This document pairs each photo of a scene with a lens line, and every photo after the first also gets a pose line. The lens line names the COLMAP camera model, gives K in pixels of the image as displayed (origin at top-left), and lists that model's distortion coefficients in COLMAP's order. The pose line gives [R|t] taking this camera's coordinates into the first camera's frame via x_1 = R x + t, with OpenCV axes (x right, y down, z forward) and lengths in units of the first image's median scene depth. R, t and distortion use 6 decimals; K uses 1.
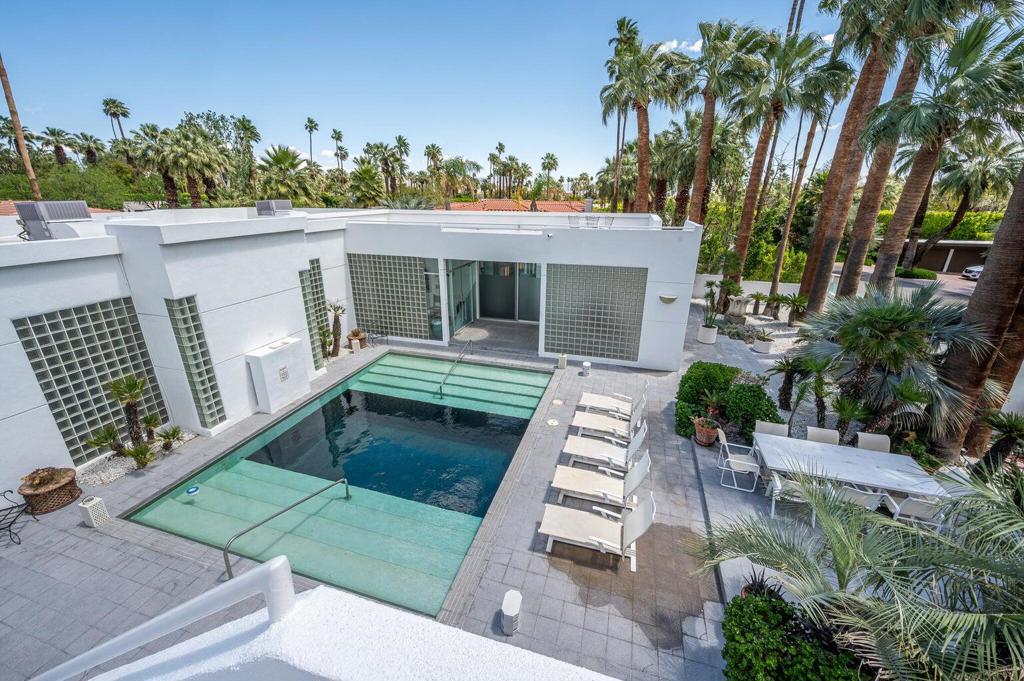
lens RADIAL K [[402.6, 0, 508.0], [0, 402.6, 339.6], [0, 0, 1]] dist [-0.000398, -0.000536]
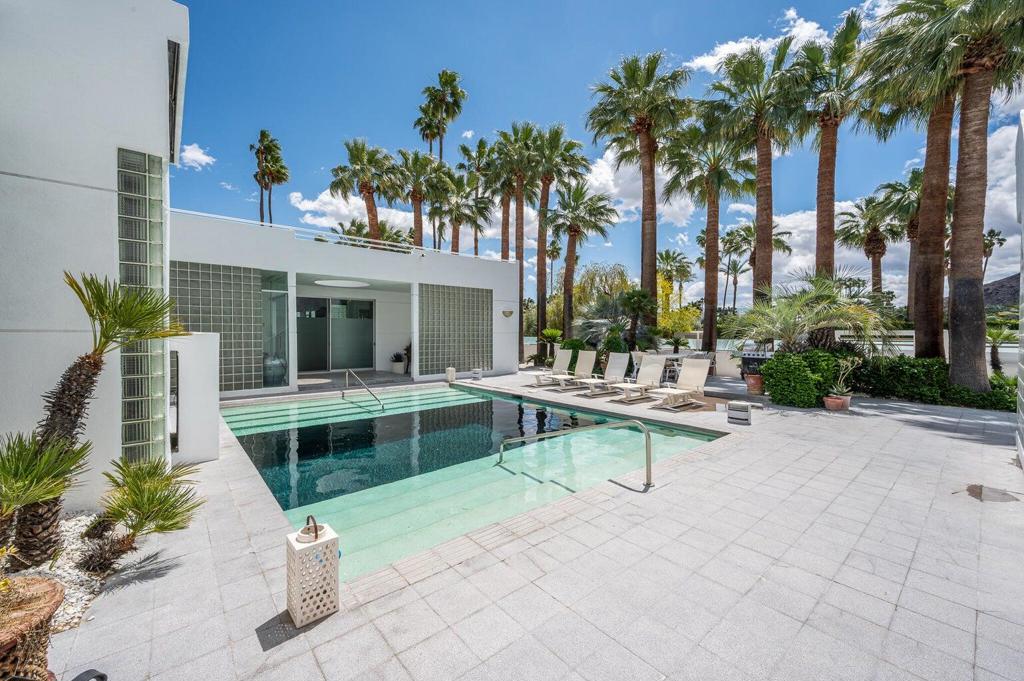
lens RADIAL K [[402.6, 0, 511.7], [0, 402.6, 338.9], [0, 0, 1]] dist [-0.000398, -0.000536]
pose [[0.541216, -0.013875, 0.840769, -0.213336], [0.286164, 0.943223, -0.168642, 0.062094], [-0.790693, 0.331870, 0.514458, 0.112155]]
